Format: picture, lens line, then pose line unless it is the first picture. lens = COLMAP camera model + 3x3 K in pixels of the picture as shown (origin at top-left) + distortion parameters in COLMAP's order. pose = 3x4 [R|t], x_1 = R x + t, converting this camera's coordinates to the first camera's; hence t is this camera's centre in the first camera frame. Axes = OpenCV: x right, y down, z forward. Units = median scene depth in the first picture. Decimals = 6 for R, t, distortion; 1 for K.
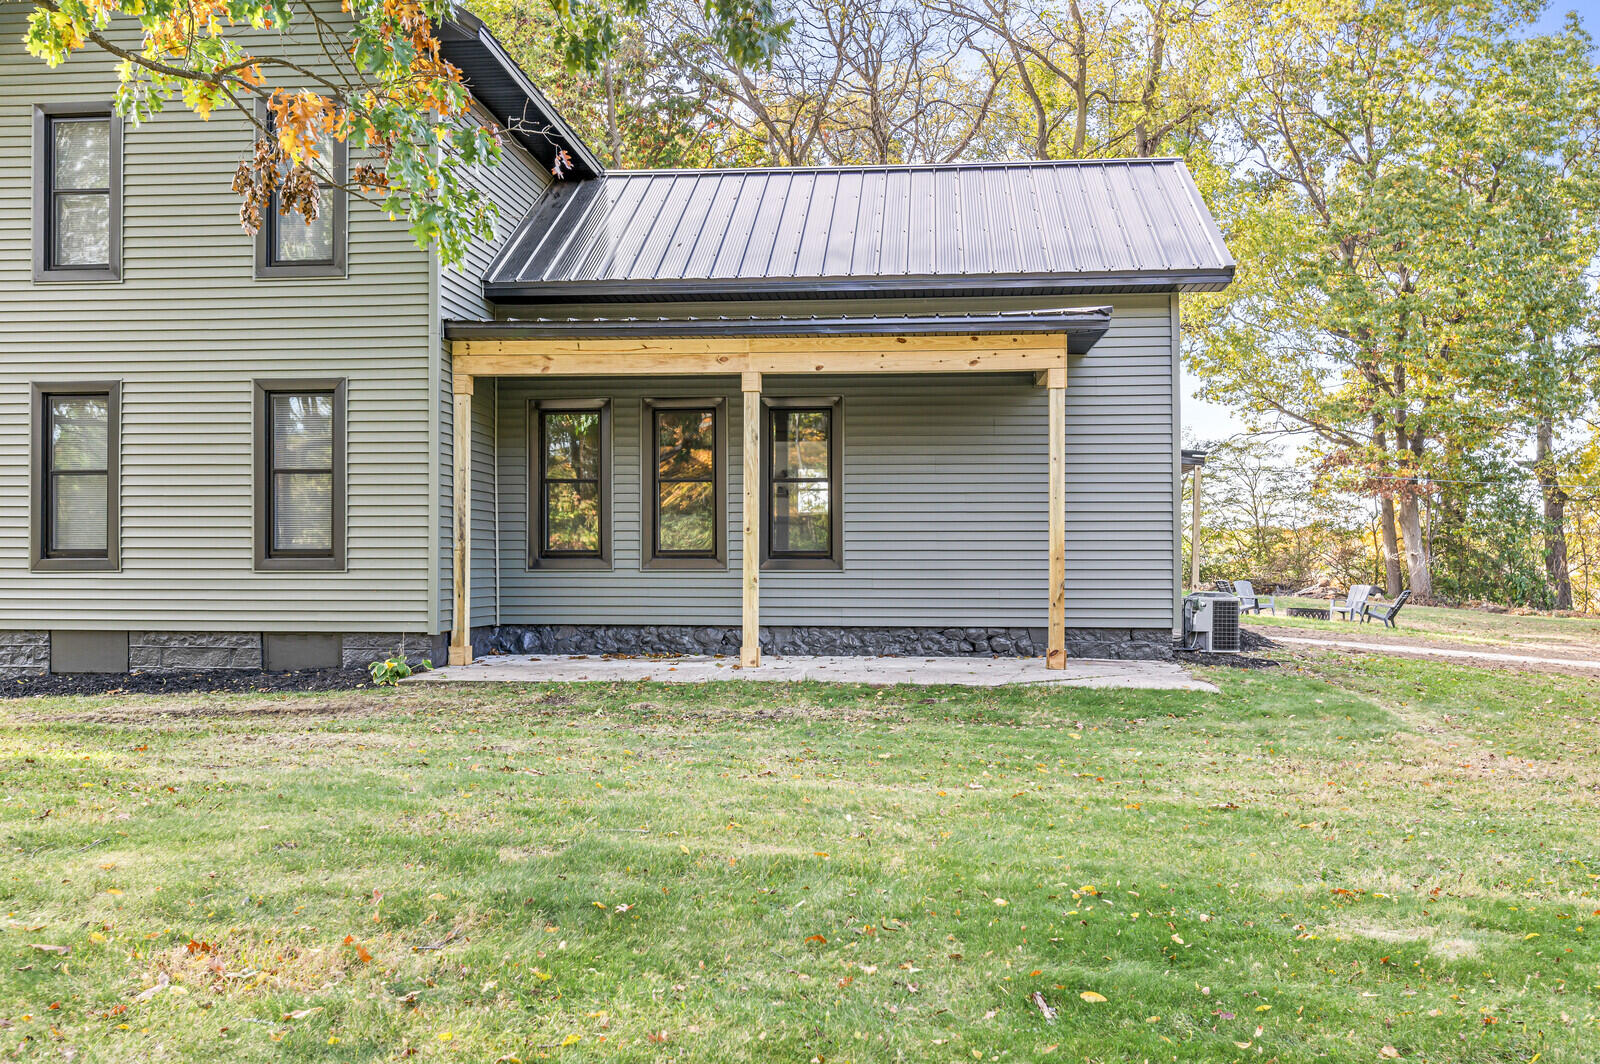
lens RADIAL K [[1354.1, 0, 810.1], [0, 1354.1, 544.4], [0, 0, 1]] dist [0.000623, -0.000933]
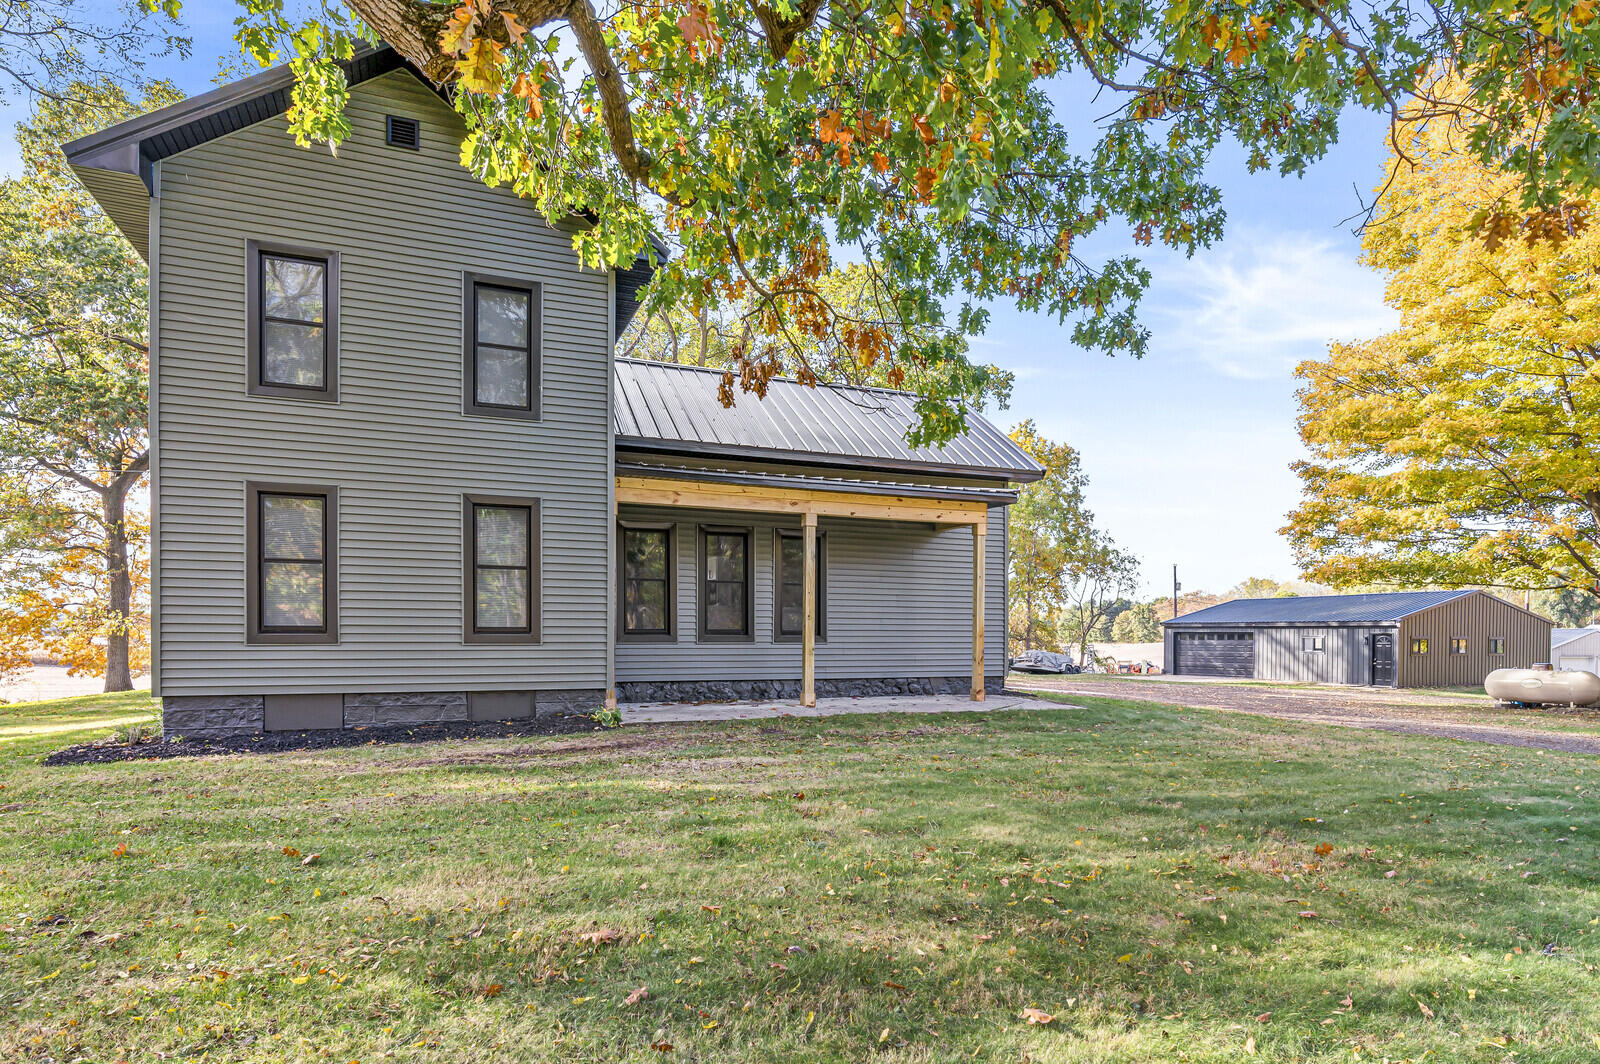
lens RADIAL K [[924.8, 0, 839.2], [0, 924.8, 627.7], [0, 0, 1]] dist [0.003720, 0.000619]
pose [[0.881602, 0.006874, 0.471943, -0.501014], [-0.008441, 0.999964, 0.001203, 0.000468], [-0.471917, -0.005044, 0.881628, 0.062458]]
